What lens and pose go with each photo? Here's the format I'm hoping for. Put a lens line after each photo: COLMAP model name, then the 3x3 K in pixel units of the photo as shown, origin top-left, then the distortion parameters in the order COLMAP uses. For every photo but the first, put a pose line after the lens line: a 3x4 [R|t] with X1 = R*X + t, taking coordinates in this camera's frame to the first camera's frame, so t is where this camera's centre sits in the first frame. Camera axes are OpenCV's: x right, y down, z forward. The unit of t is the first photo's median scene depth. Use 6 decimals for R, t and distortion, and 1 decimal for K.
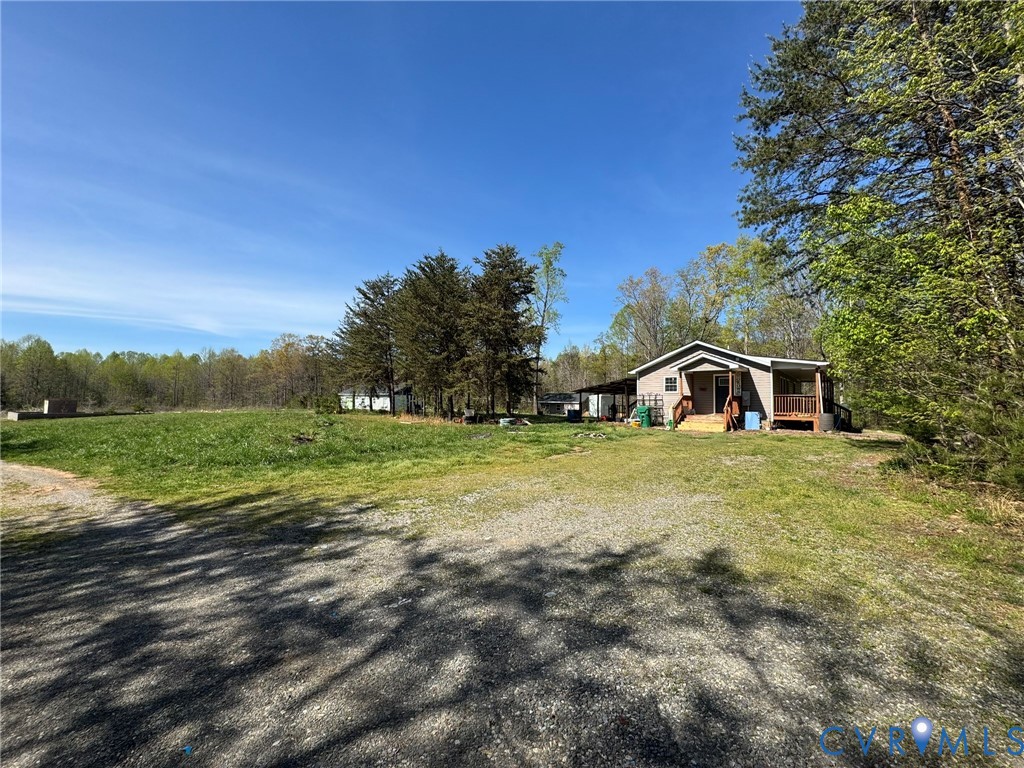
lens RADIAL K [[406.2, 0, 514.5], [0, 406.2, 383.7], [0, 0, 1]] dist [-0.003125, 0.000922]
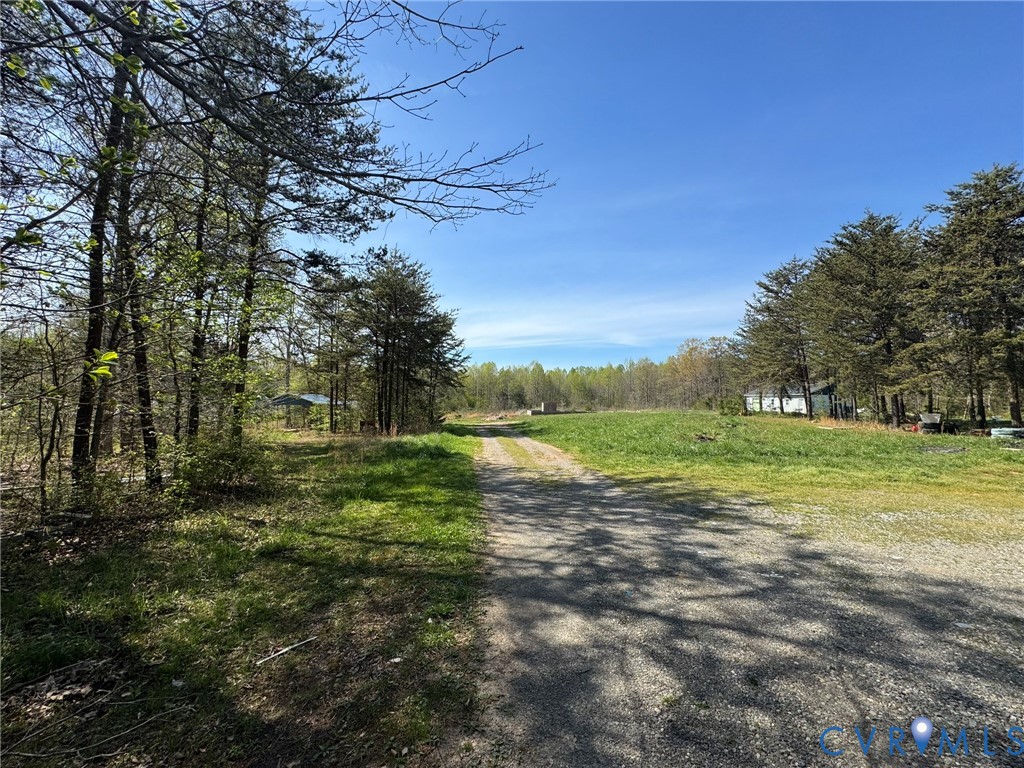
lens RADIAL K [[406.2, 0, 505.1], [0, 406.2, 385.5], [0, 0, 1]] dist [-0.003125, 0.000922]
pose [[0.584631, -0.037517, -0.810432, 0.113372], [0.038529, 0.999087, -0.018456, -0.010651], [0.810384, -0.020435, 0.585542, -0.146979]]
